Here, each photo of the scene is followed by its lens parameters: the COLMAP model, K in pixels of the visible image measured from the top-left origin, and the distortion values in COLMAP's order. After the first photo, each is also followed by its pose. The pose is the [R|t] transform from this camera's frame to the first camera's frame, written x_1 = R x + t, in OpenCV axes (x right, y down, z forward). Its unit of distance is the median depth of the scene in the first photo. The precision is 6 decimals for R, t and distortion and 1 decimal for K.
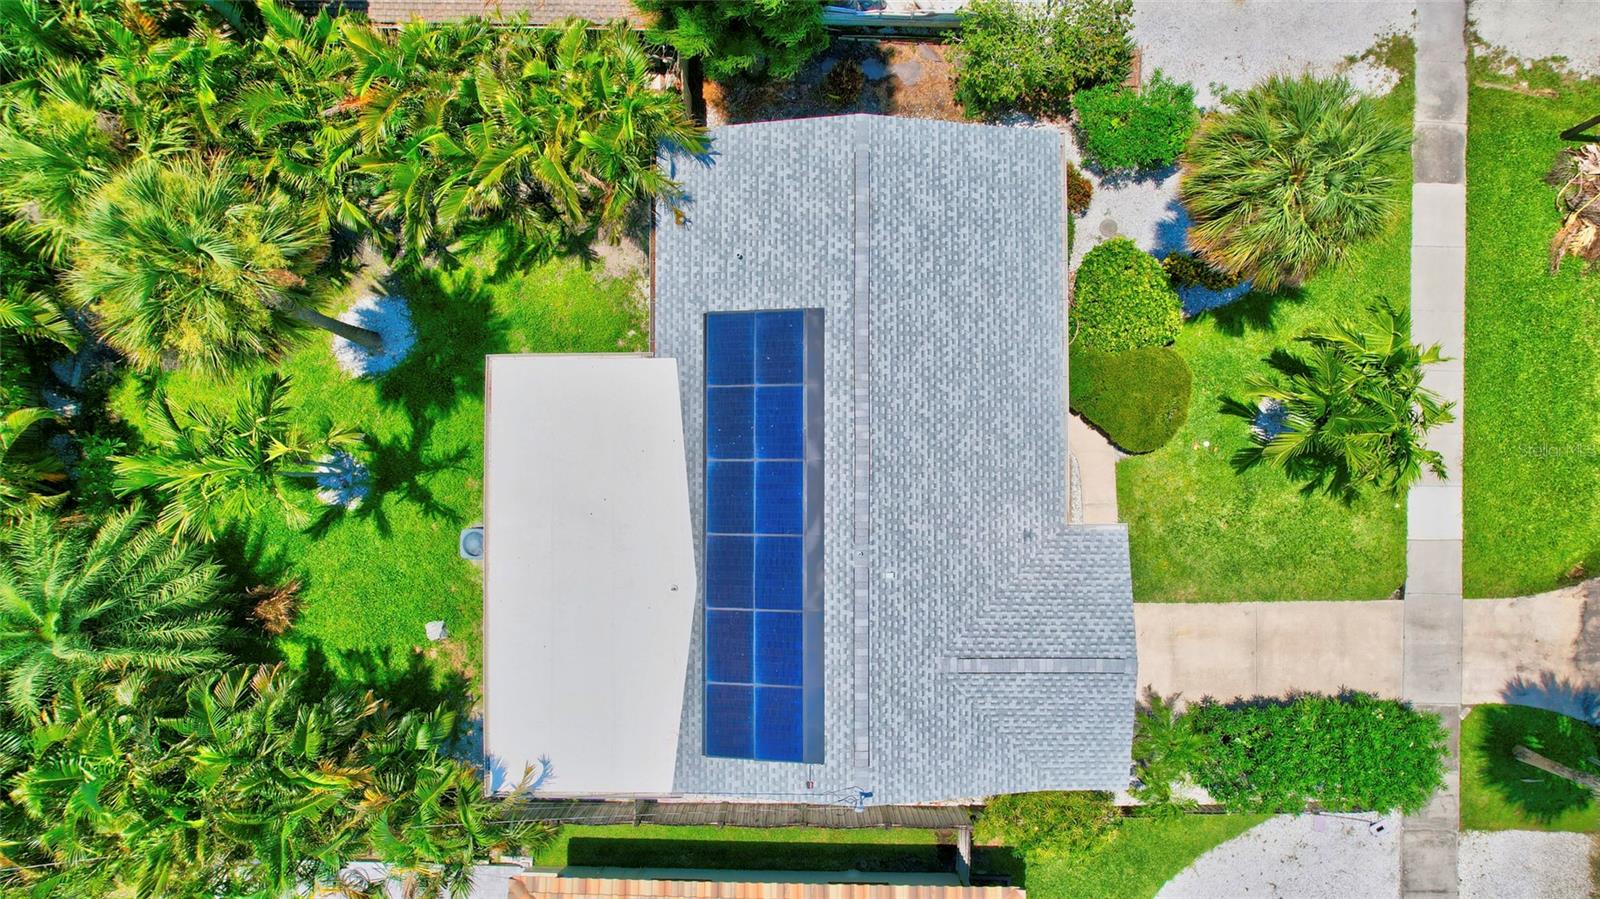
lens RADIAL K [[1026.6, 0, 800.0], [0, 1026.6, 449.5], [0, 0, 1]] dist [-0.066647, 0.055117]
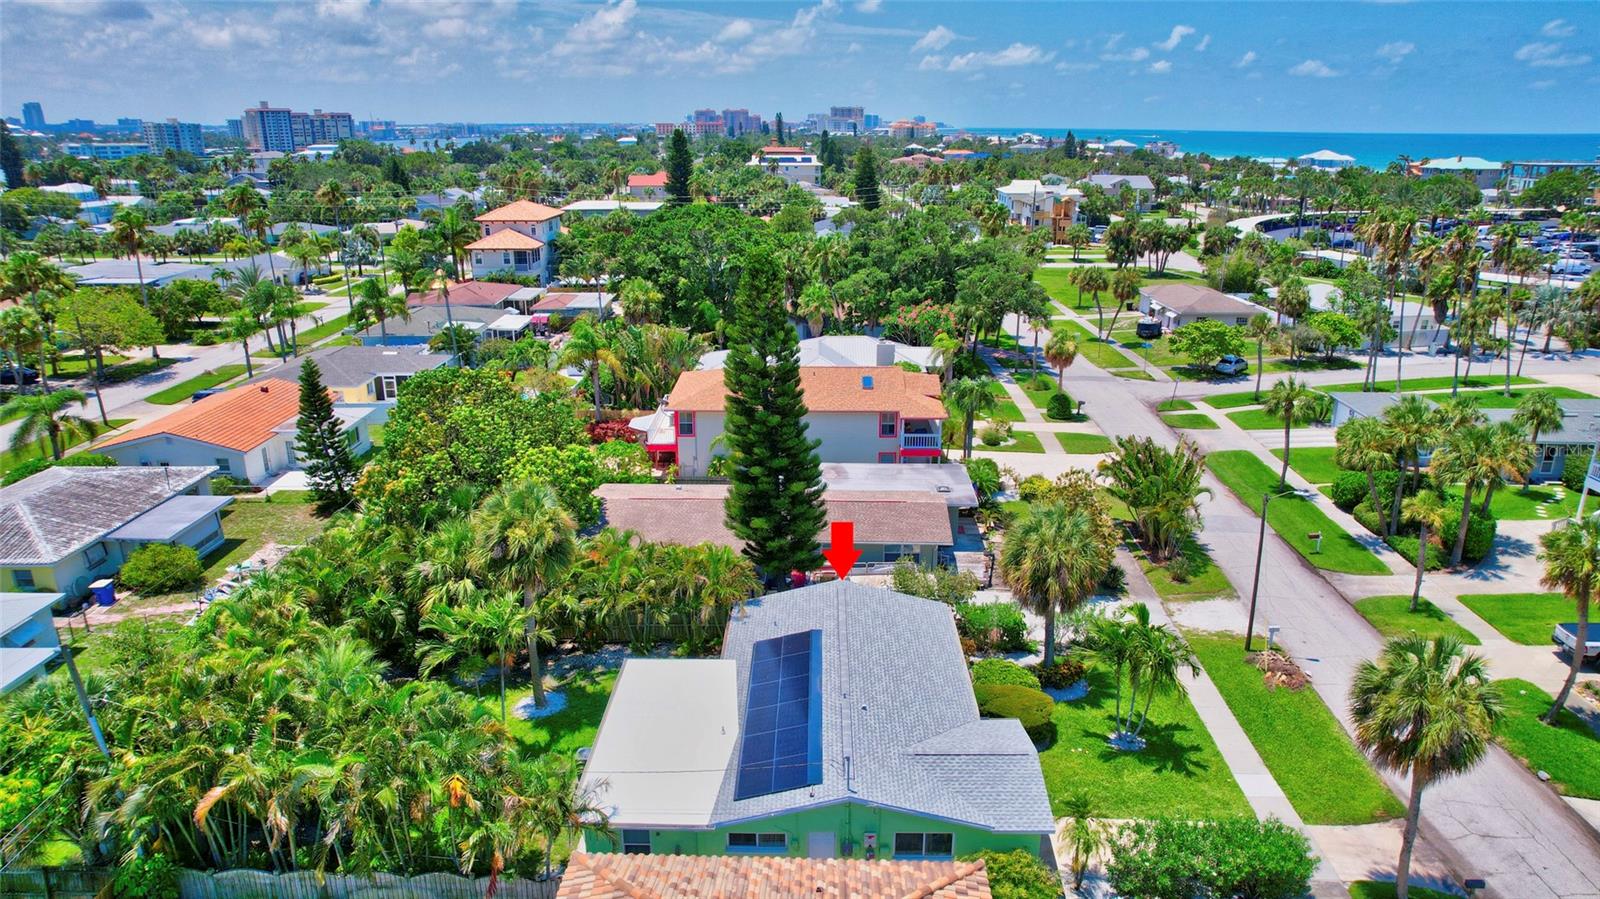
lens RADIAL K [[1026.6, 0, 800.0], [0, 1026.6, 449.5], [0, 0, 1]] dist [-0.066647, 0.055117]
pose [[0.999882, 0.010948, -0.010761, 0.002361], [-0.013813, 0.335746, -0.941851, 1.328239], [-0.006698, 0.941889, 0.335857, 0.093315]]
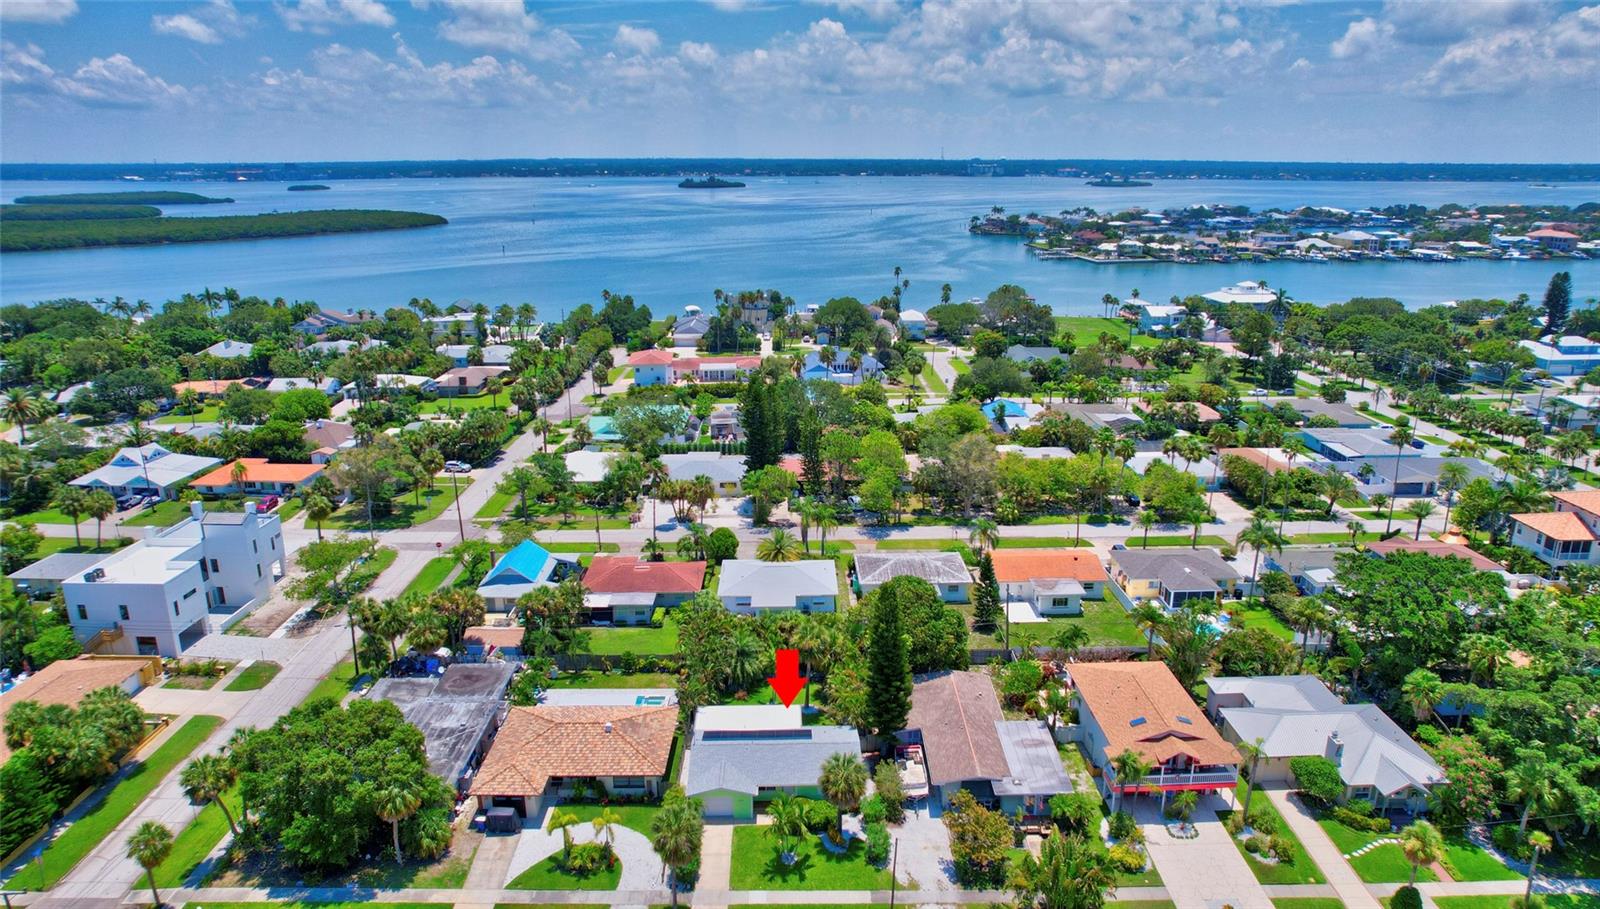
lens RADIAL K [[1036.2, 0, 822.0], [0, 1036.2, 457.7], [0, 0, 1]] dist [-0.053400, 0.001043]
pose [[0.038166, 0.285473, -0.957627, 3.395161], [-0.998891, 0.037323, -0.028685, -0.111720], [0.027552, 0.957660, 0.286581, -1.163493]]
